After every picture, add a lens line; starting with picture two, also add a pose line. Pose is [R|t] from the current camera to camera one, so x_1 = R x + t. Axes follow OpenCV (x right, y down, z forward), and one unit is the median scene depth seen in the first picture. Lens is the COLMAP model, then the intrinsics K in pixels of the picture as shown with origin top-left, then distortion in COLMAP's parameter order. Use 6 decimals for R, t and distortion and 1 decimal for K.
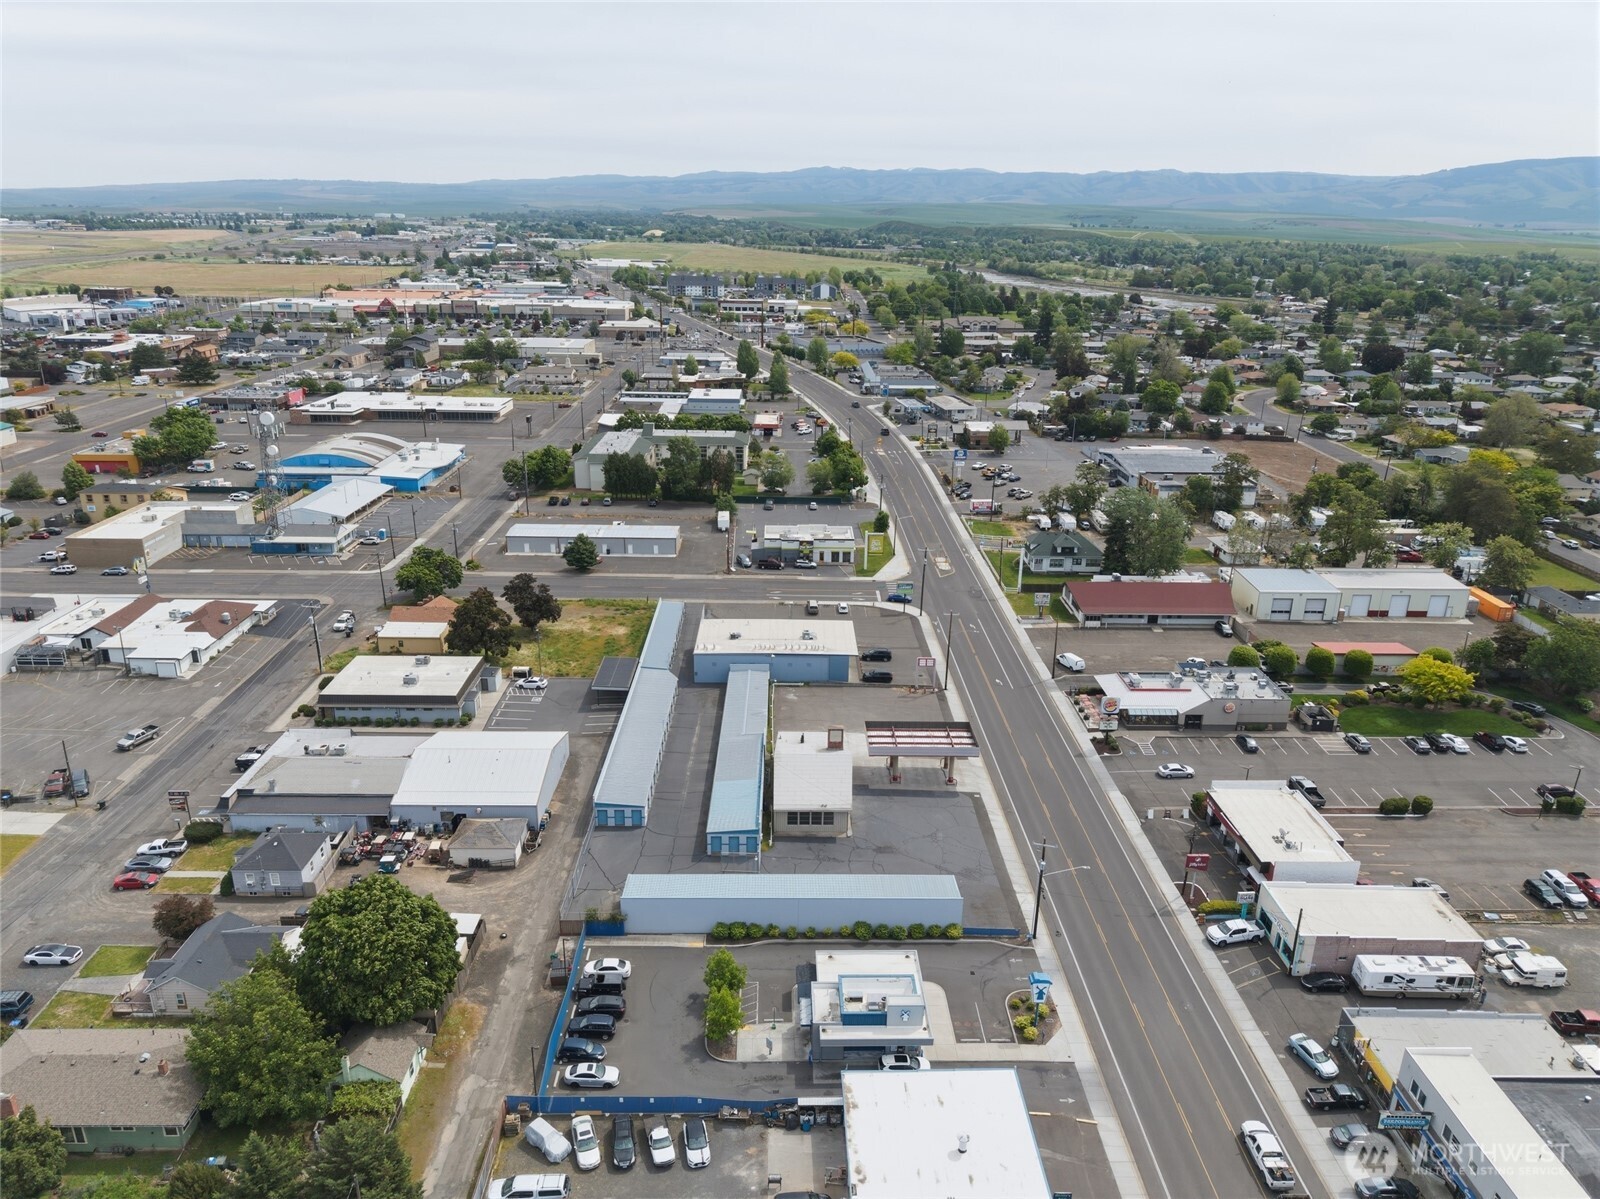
lens RADIAL K [[1082.0, 0, 800.0], [0, 1082.0, 599.5], [0, 0, 1]] dist [0.023139, -0.028670]
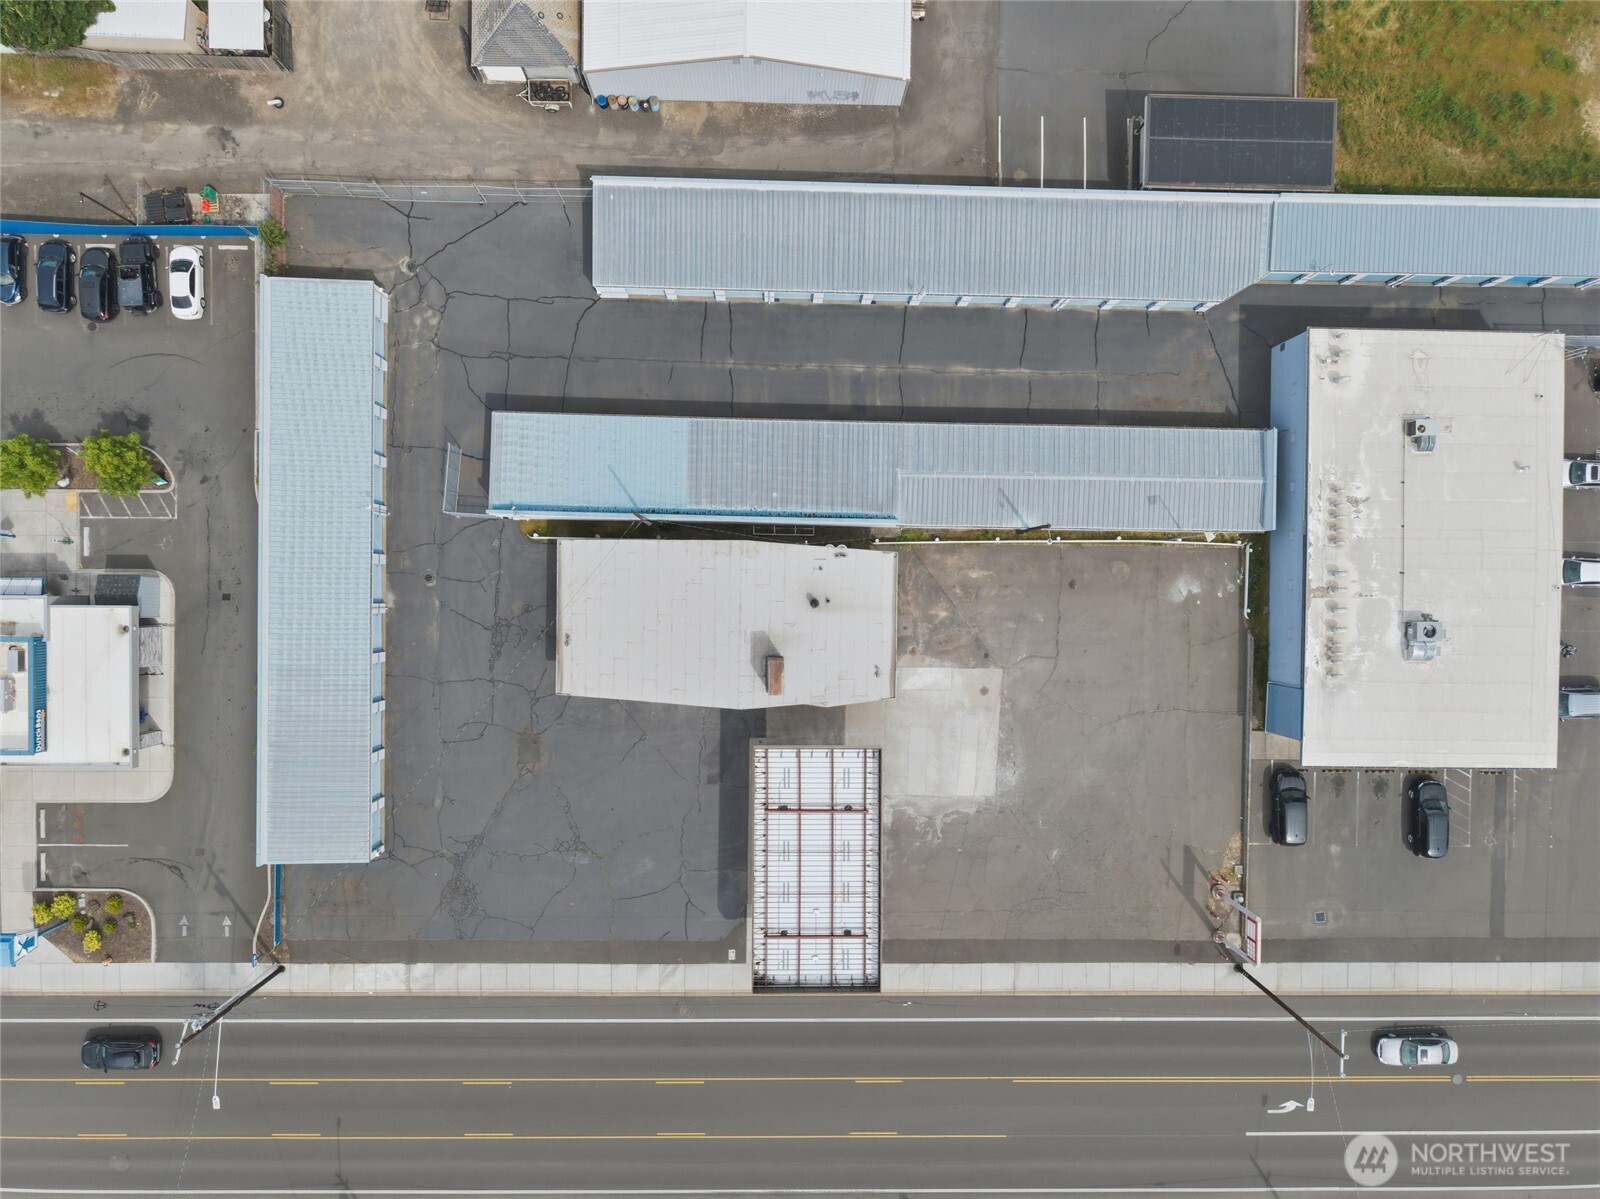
lens RADIAL K [[1082.0, 0, 800.0], [0, 1082.0, 599.5], [0, 0, 1]] dist [0.023139, -0.028670]
pose [[-0.026463, 0.999547, -0.014306, 0.005582], [-0.353770, 0.004021, 0.935324, -0.230915], [0.934958, 0.029812, 0.353504, 0.664122]]
